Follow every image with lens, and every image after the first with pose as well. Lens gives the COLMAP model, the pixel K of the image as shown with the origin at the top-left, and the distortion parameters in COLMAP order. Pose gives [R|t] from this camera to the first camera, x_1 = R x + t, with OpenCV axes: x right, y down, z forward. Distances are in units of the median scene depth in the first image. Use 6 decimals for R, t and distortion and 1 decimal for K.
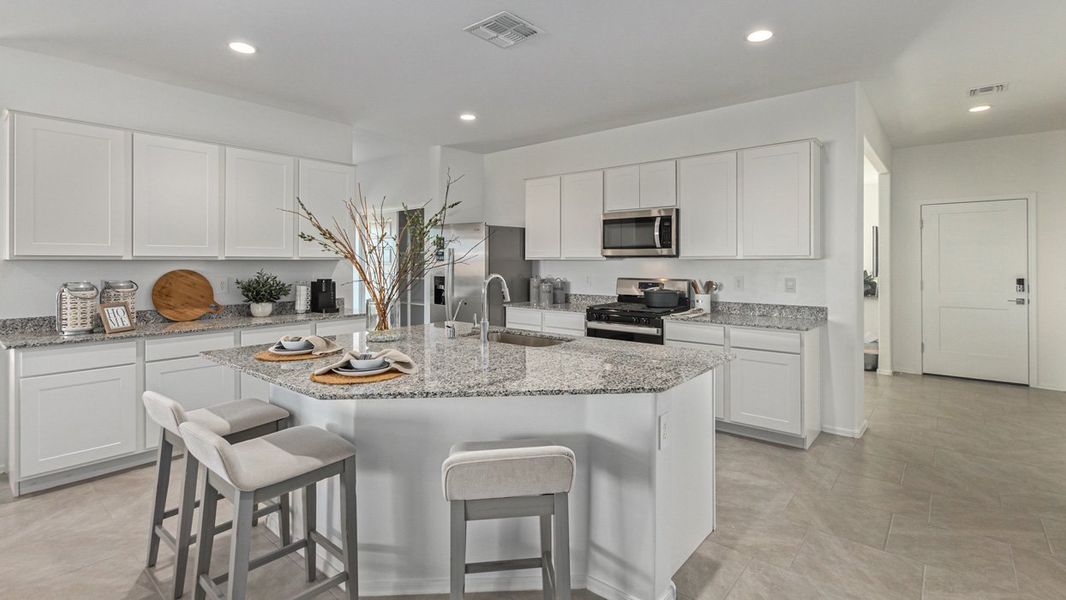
lens RADIAL K [[488.4, 0, 536.4], [0, 488.4, 265.7], [0, 0, 1]] dist [0.002546, -0.000491]
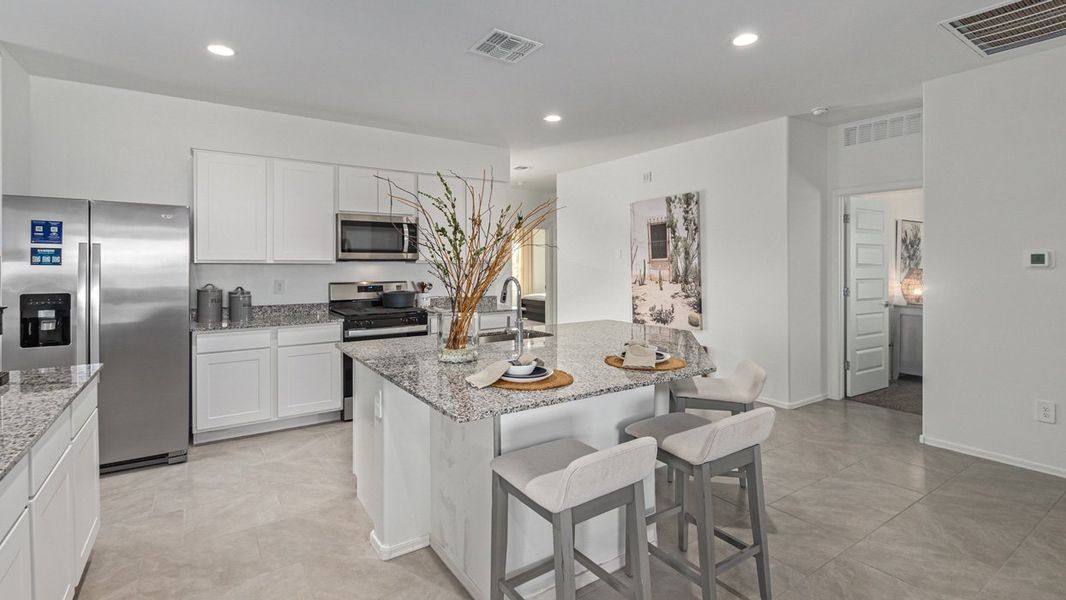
lens RADIAL K [[488.4, 0, 531.6], [0, 488.4, 264.5], [0, 0, 1]] dist [0.002546, -0.000491]
pose [[0.285211, -0.000266, 0.958465, -0.706619], [0.010478, 0.999941, -0.002840, -0.003911], [-0.958407, 0.010852, 0.285197, 0.424884]]
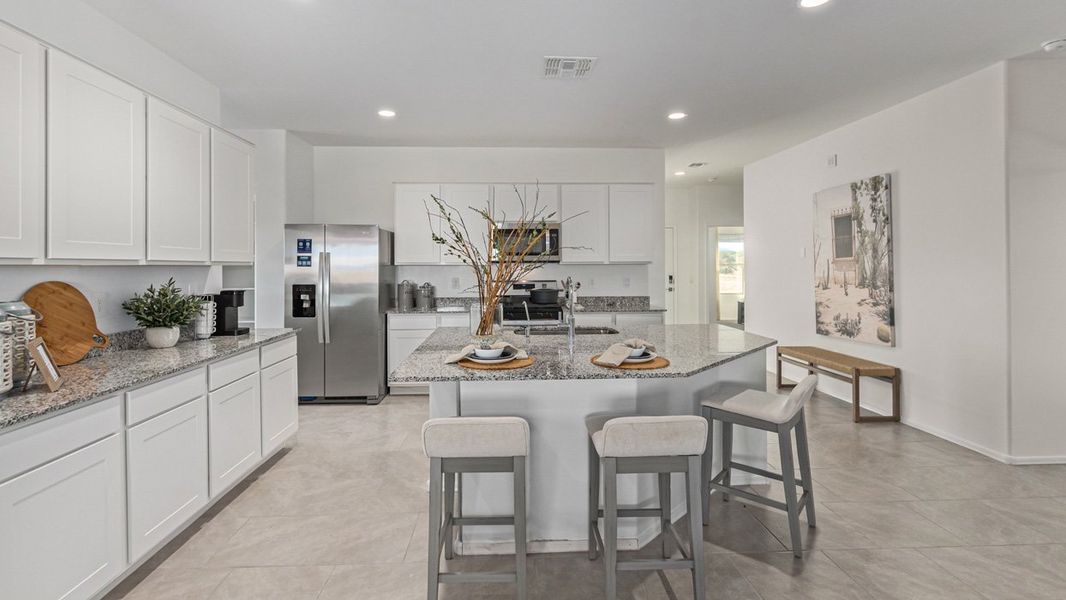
lens RADIAL K [[488.4, 0, 525.1], [0, 488.4, 267.4], [0, 0, 1]] dist [0.002546, -0.000491]
pose [[0.742703, -0.005076, 0.669602, -0.609890], [0.010226, 0.999941, -0.003762, -0.001179], [-0.669543, 0.009642, 0.742711, 0.131882]]
